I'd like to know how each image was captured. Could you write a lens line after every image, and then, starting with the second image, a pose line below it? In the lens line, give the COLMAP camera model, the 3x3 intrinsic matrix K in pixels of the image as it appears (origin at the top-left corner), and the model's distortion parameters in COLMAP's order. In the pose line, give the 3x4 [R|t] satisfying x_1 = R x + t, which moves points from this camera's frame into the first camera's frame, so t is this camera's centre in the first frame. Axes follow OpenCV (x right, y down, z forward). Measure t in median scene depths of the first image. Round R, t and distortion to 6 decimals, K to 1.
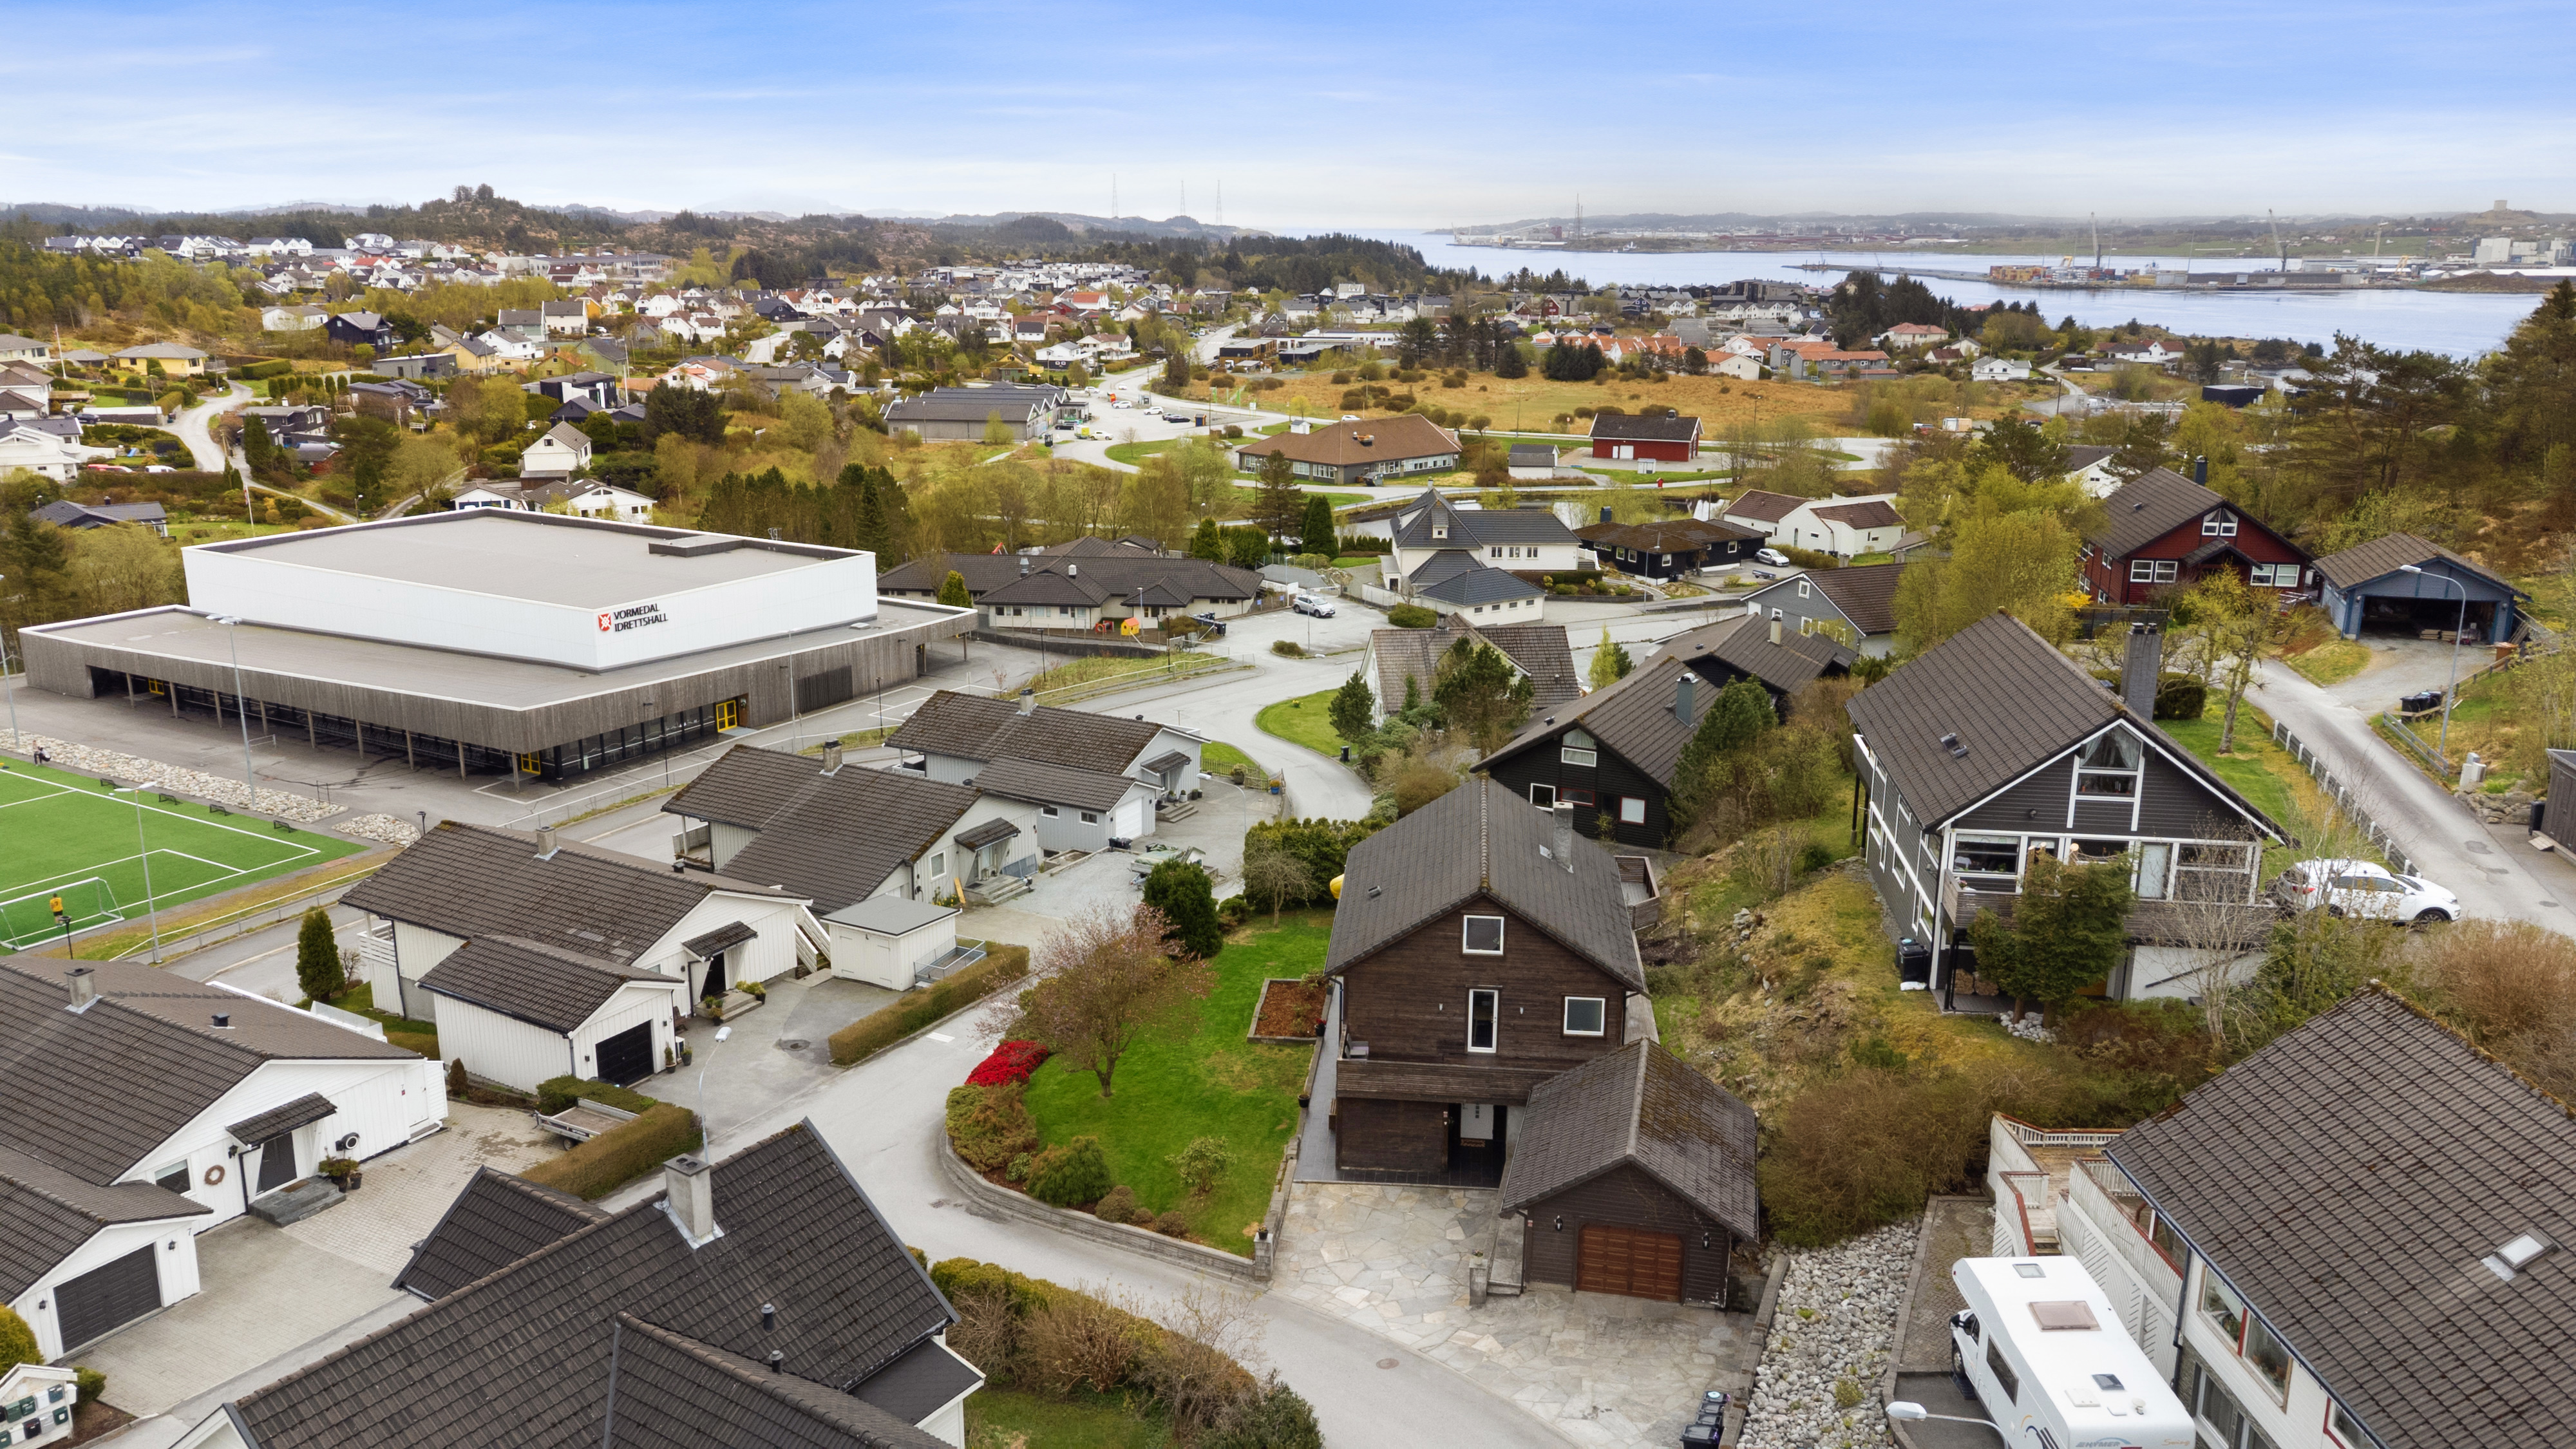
lens RADIAL K [[1899.8, 0, 1288.0], [0, 1899.8, 724.5], [0, 0, 1]] dist [0.023098, 0.039536]
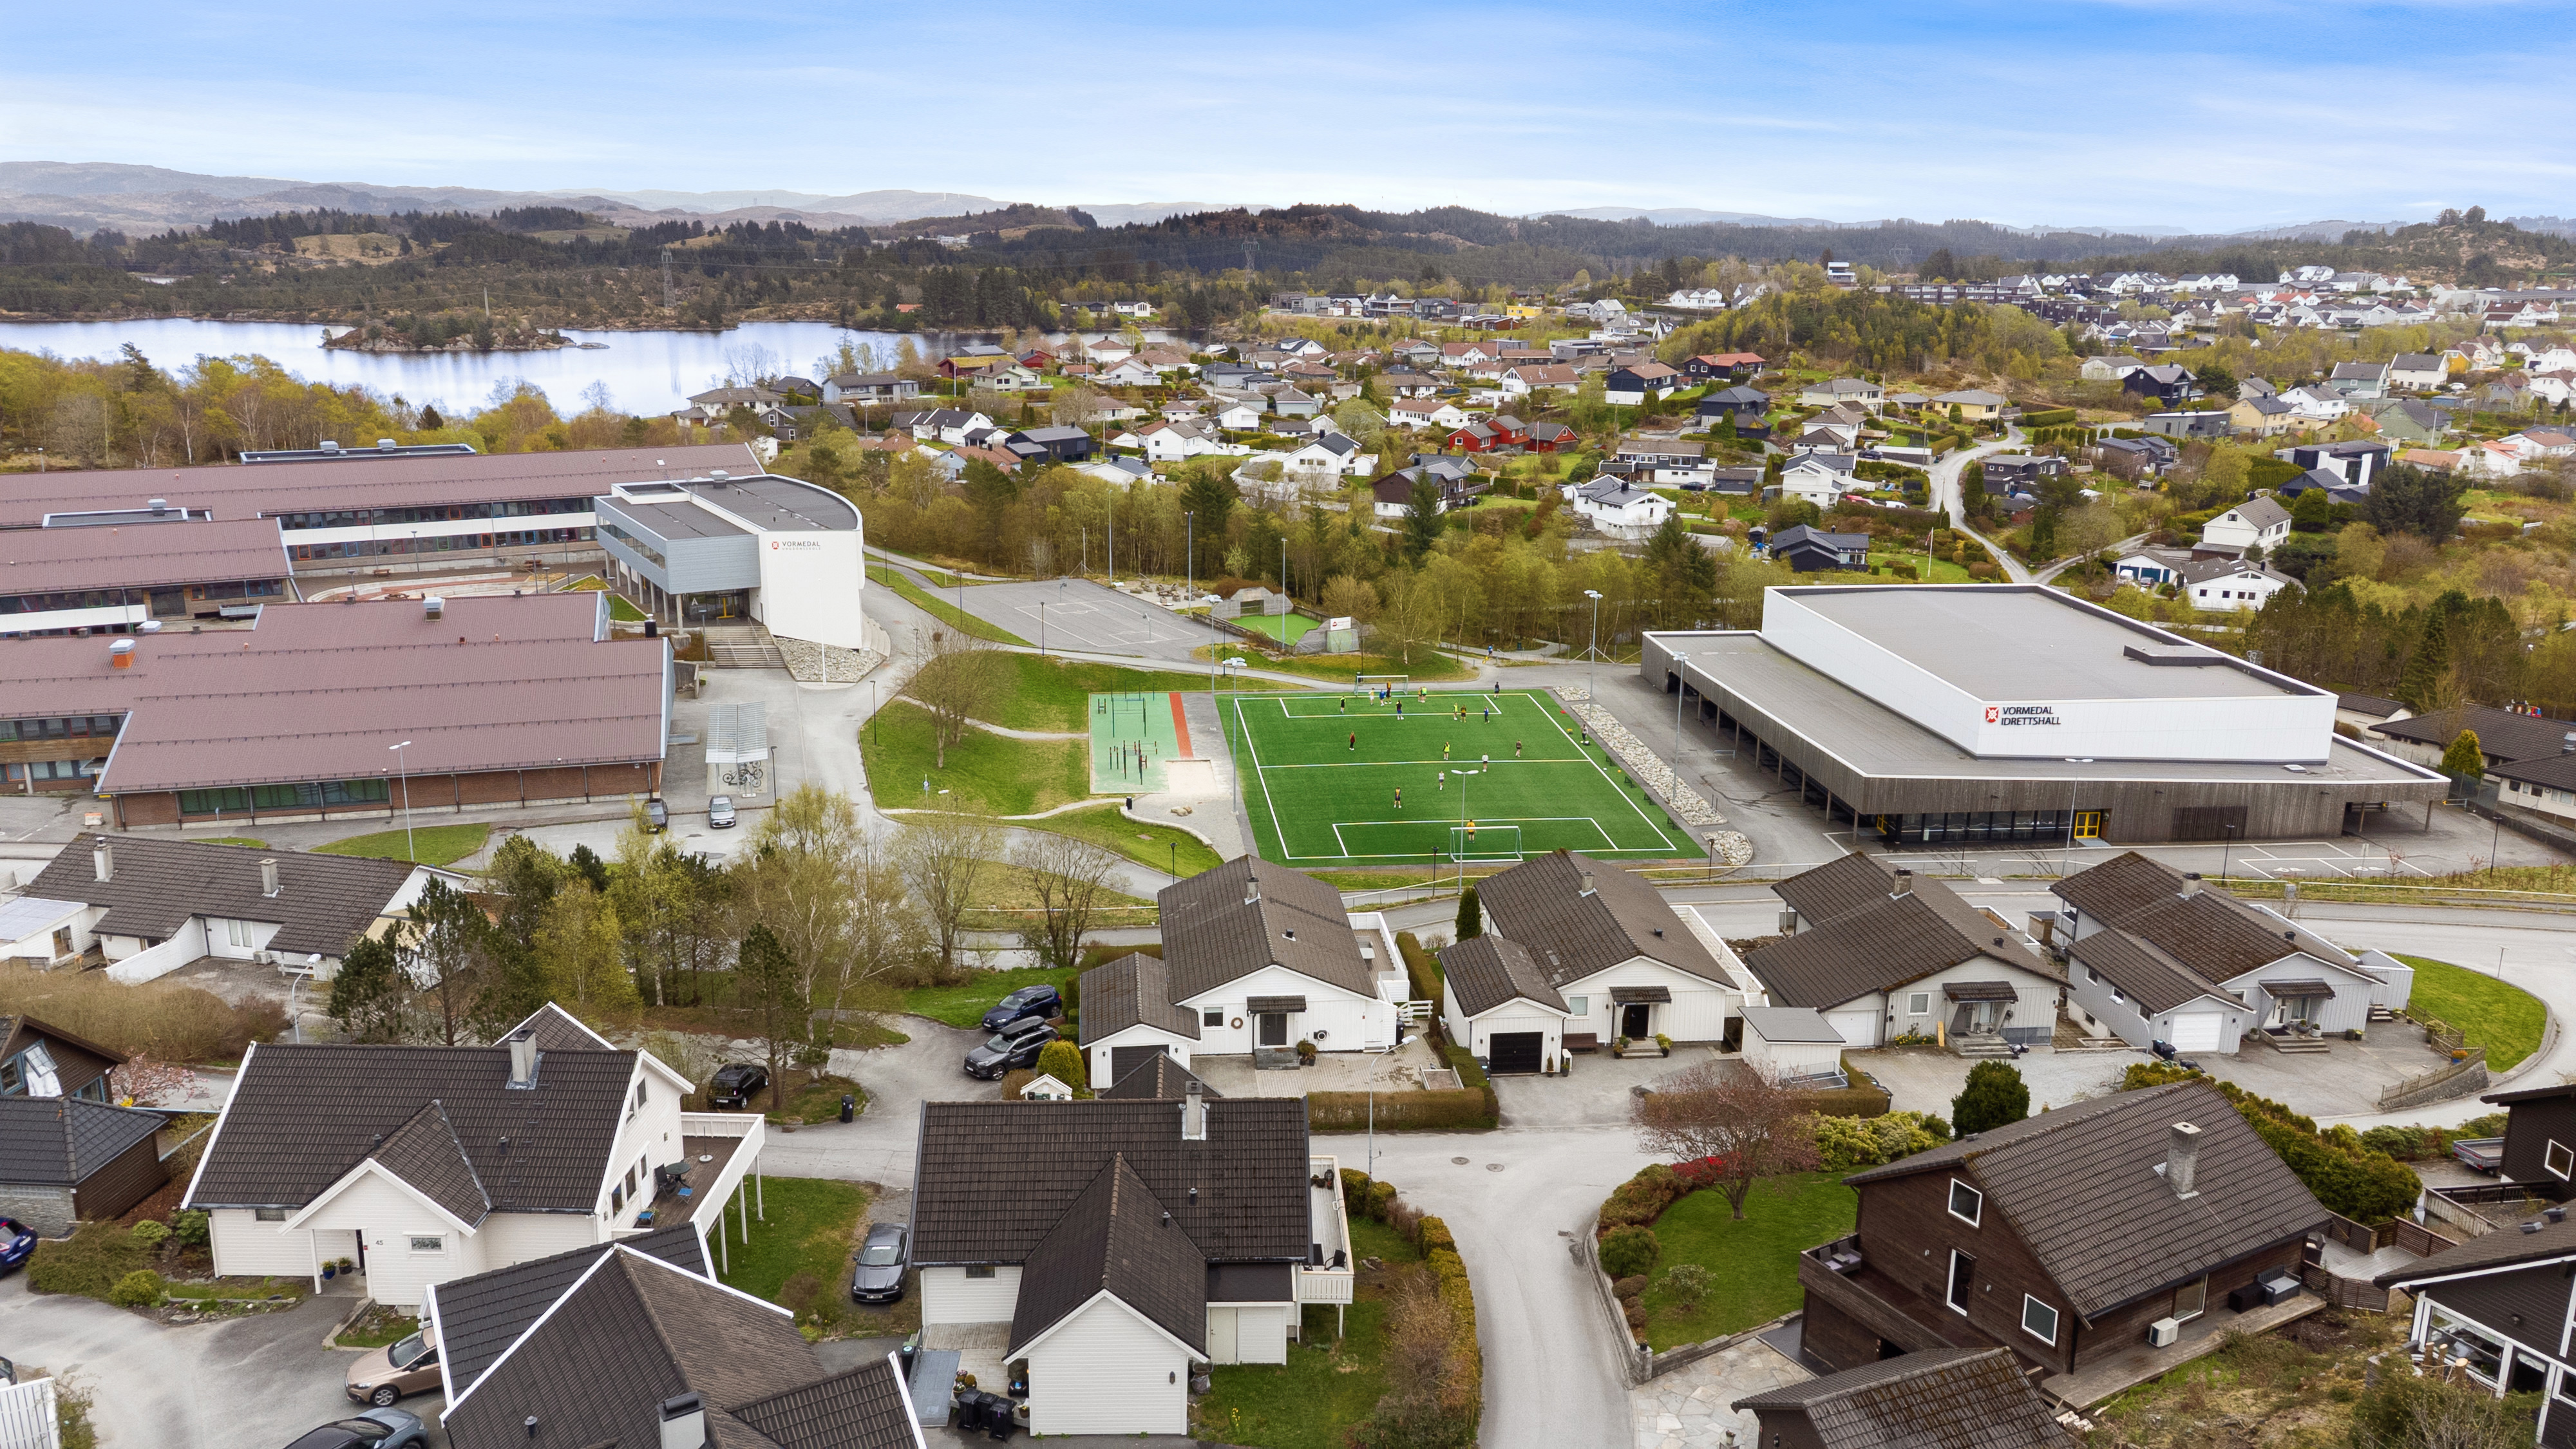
lens RADIAL K [[1891.7, 0, 1278.6], [0, 1891.7, 721.3], [0, 0, 1]] dist [0.053239, -0.001753]
pose [[0.586866, 0.202720, -0.783896, 0.176466], [-0.210571, 0.973050, 0.093991, -0.045336], [0.781823, 0.109906, 0.613737, 0.007267]]
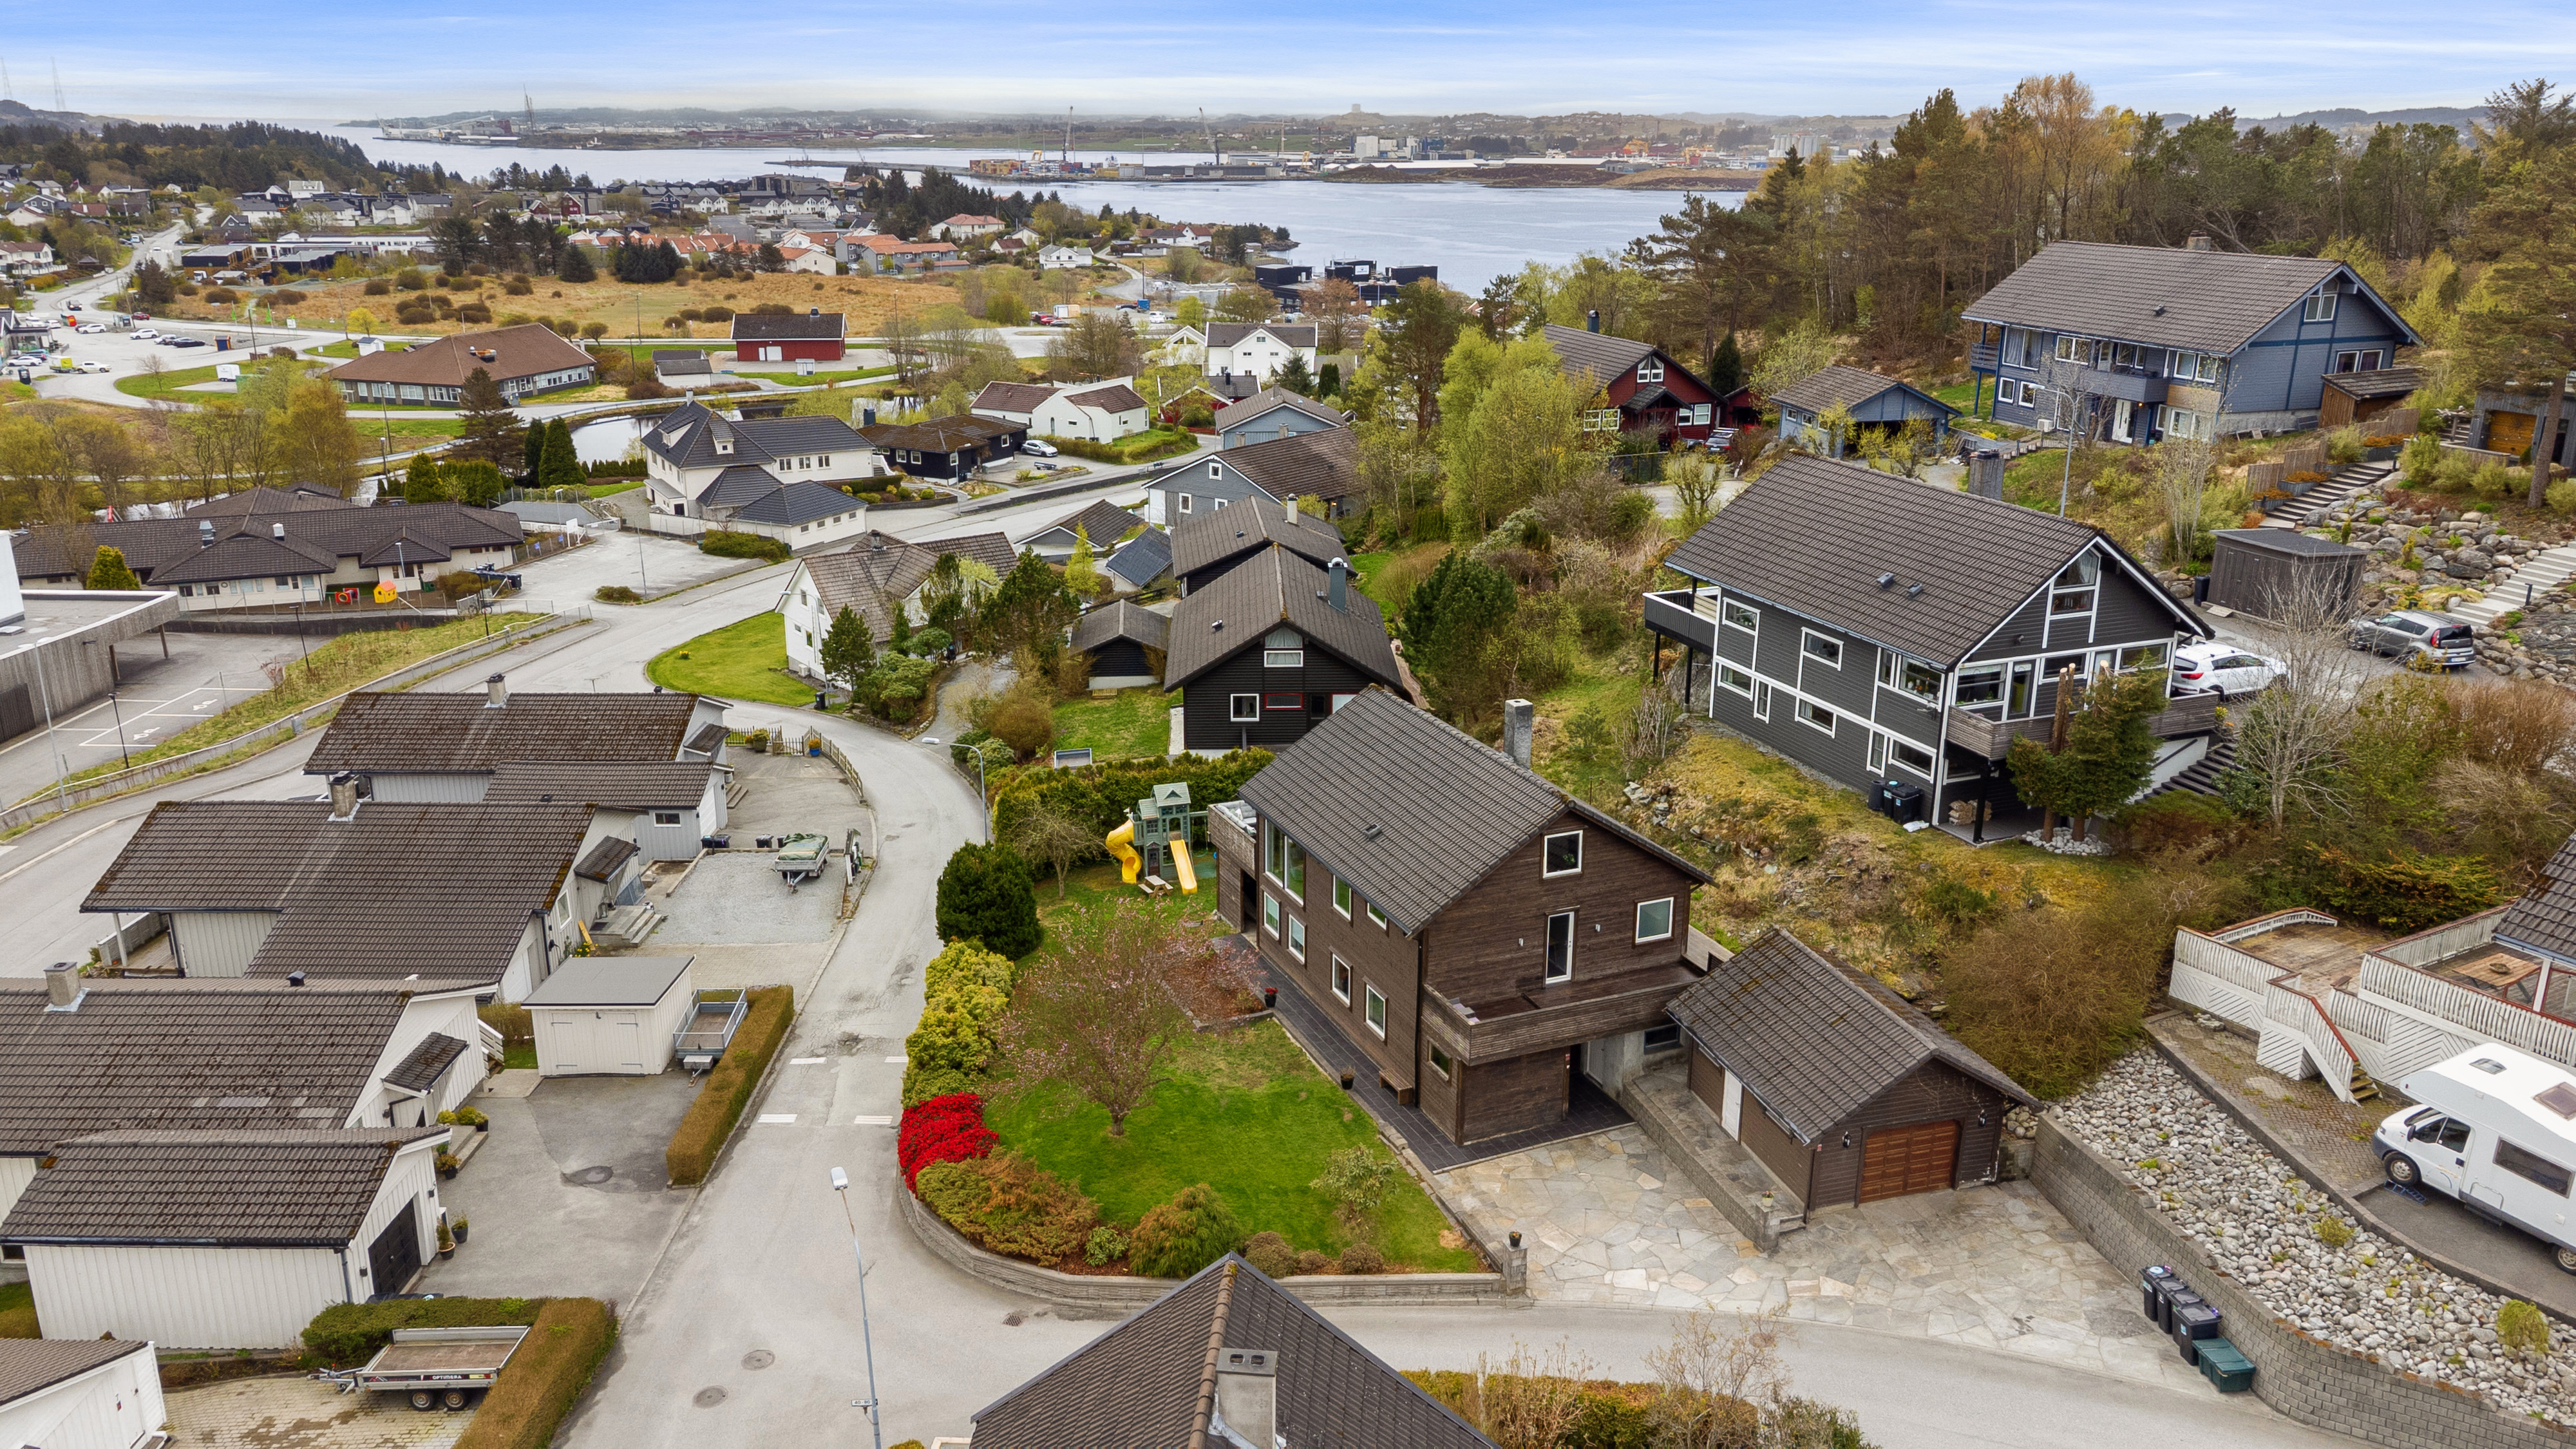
lens RADIAL K [[1899.8, 0, 1288.0], [0, 1899.8, 724.5], [0, 0, 1]] dist [0.023098, 0.039536]
pose [[0.872265, -0.150311, 0.465360, -0.114189], [0.126603, 0.988558, 0.082000, -0.010952], [-0.472362, -0.012609, 0.881315, 0.072560]]
